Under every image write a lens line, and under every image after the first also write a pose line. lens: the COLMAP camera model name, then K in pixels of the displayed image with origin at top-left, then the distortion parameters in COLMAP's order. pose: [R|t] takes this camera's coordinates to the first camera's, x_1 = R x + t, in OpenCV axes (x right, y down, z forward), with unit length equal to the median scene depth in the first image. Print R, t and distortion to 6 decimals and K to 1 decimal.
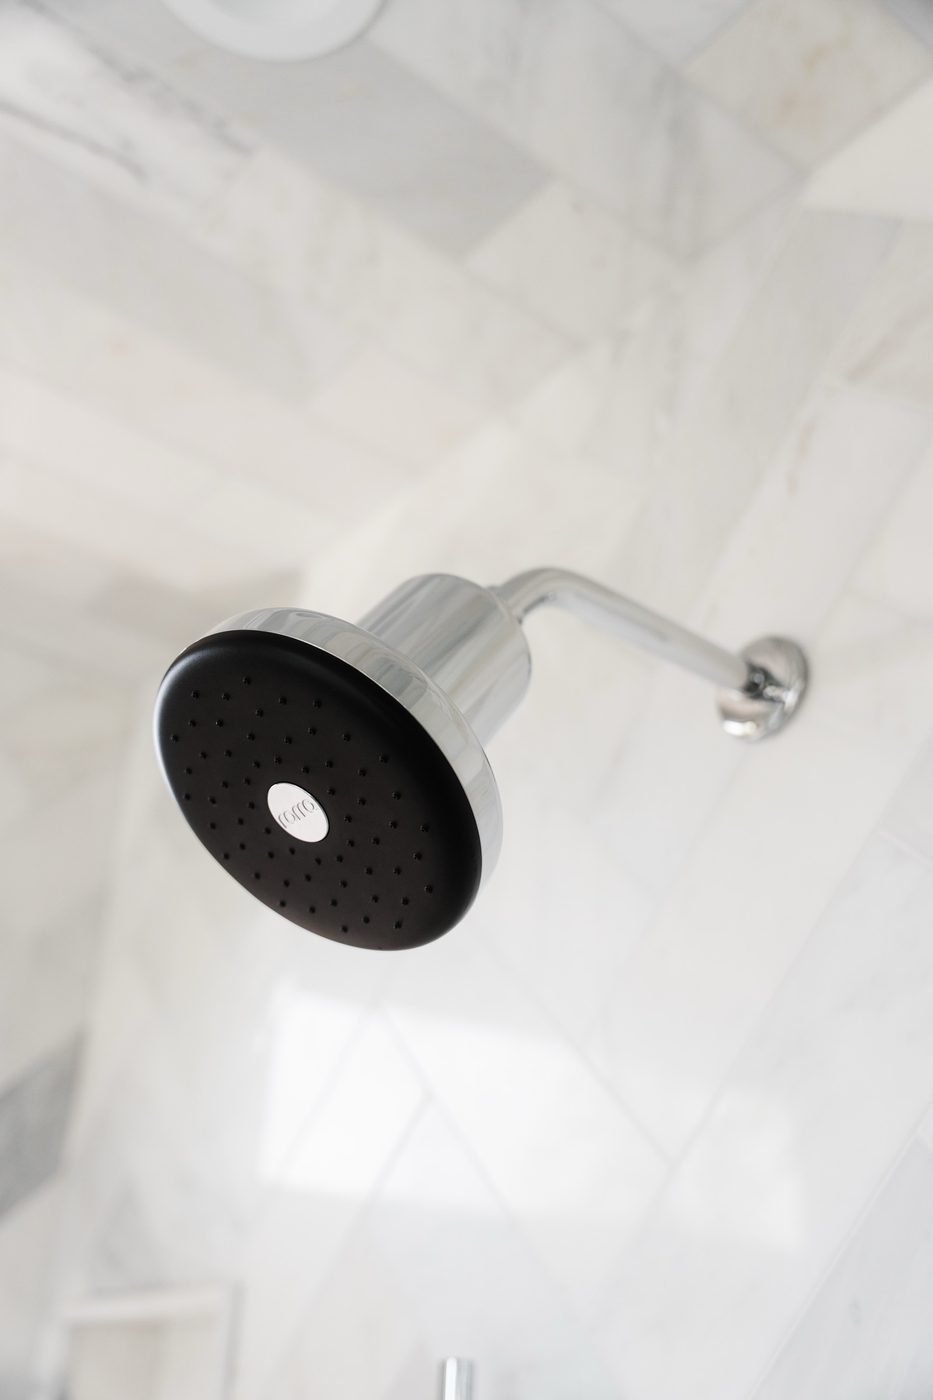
lens RADIAL K [[1358.7, 0, 459.7], [0, 1358.7, 697.3], [0, 0, 1]] dist [0.006675, 0.000000]
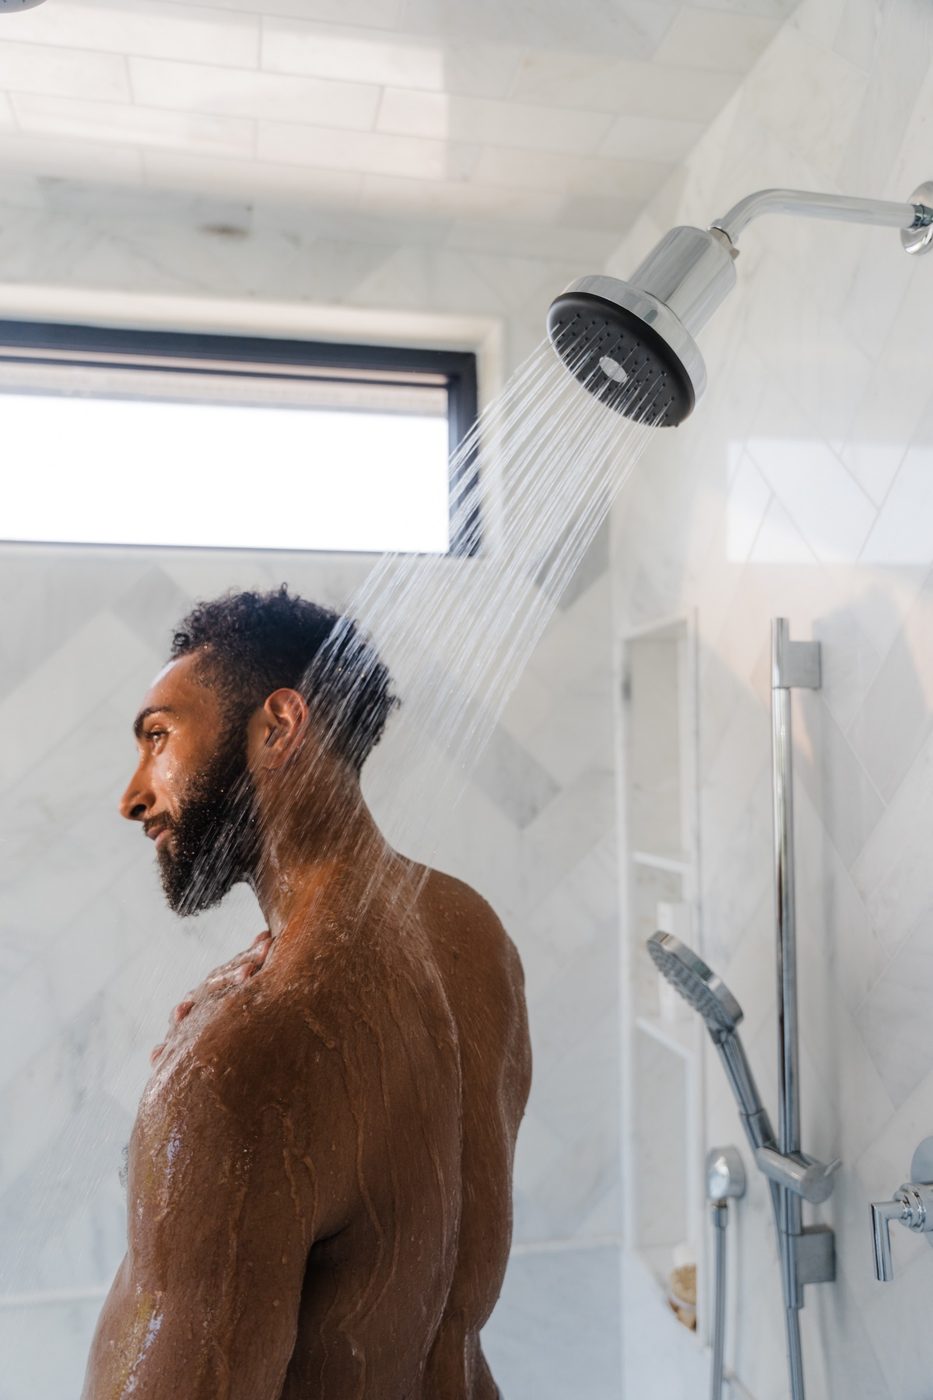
lens RADIAL K [[1033.3, 0, 473.0], [0, 1033.3, 707.2], [0, 0, 1]] dist [-0.004292, 0.001640]
pose [[0.892442, -0.053936, -0.447926, 0.264543], [0.242820, 0.894189, 0.376119, -0.078085], [0.380244, -0.444429, 0.811108, -0.461931]]
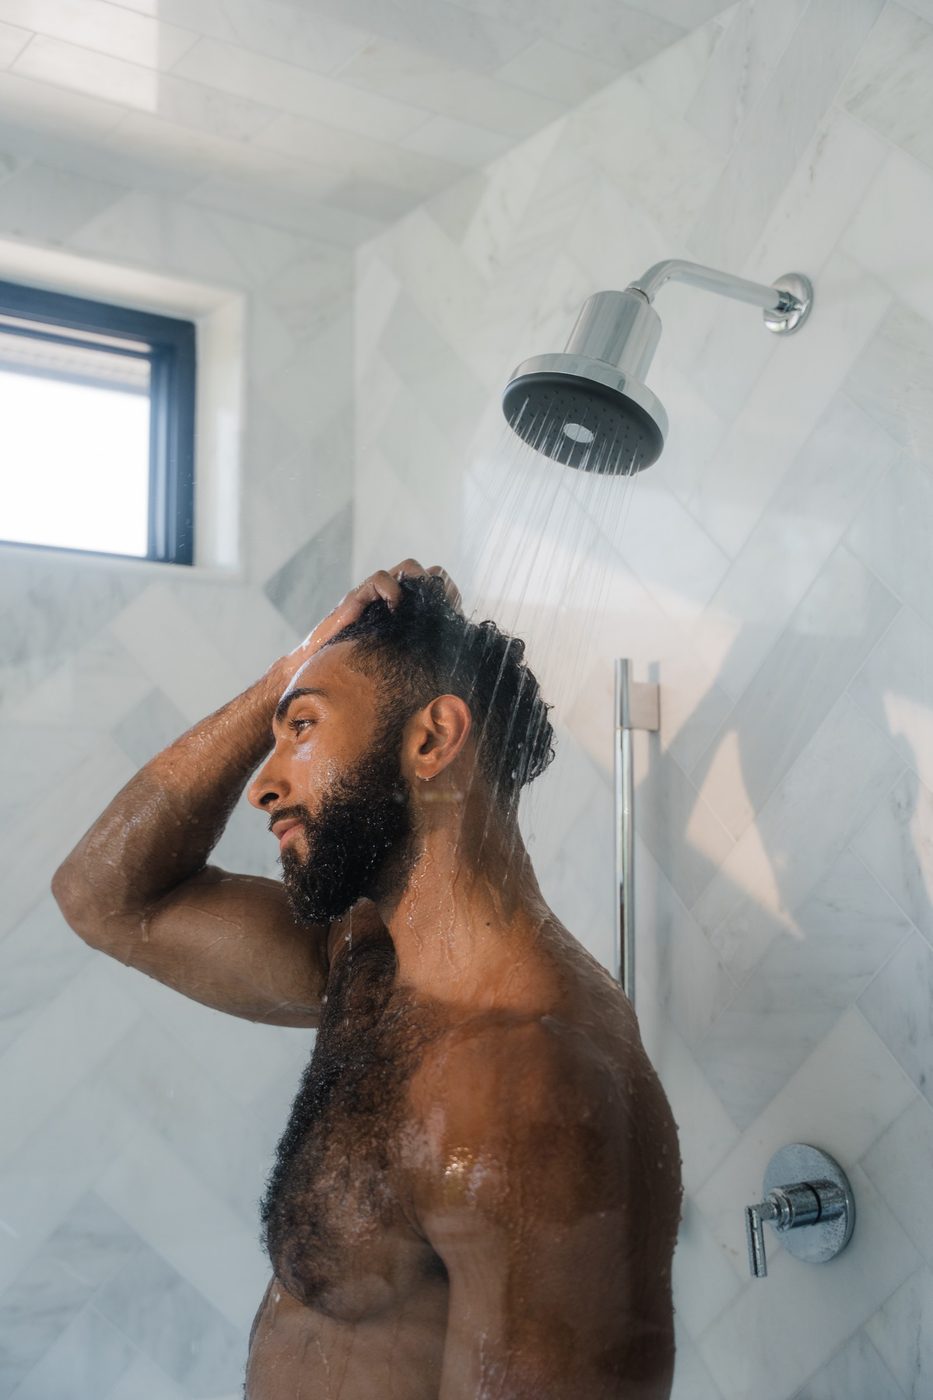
lens RADIAL K [[1358.7, 0, 467.4], [0, 1358.7, 701.8], [0, 0, 1]] dist [0.006675, 0.000000]
pose [[0.996042, -0.032121, -0.082879, -0.065423], [0.062108, 0.918537, 0.390425, -0.251338], [0.063586, -0.394027, 0.916896, -0.872685]]
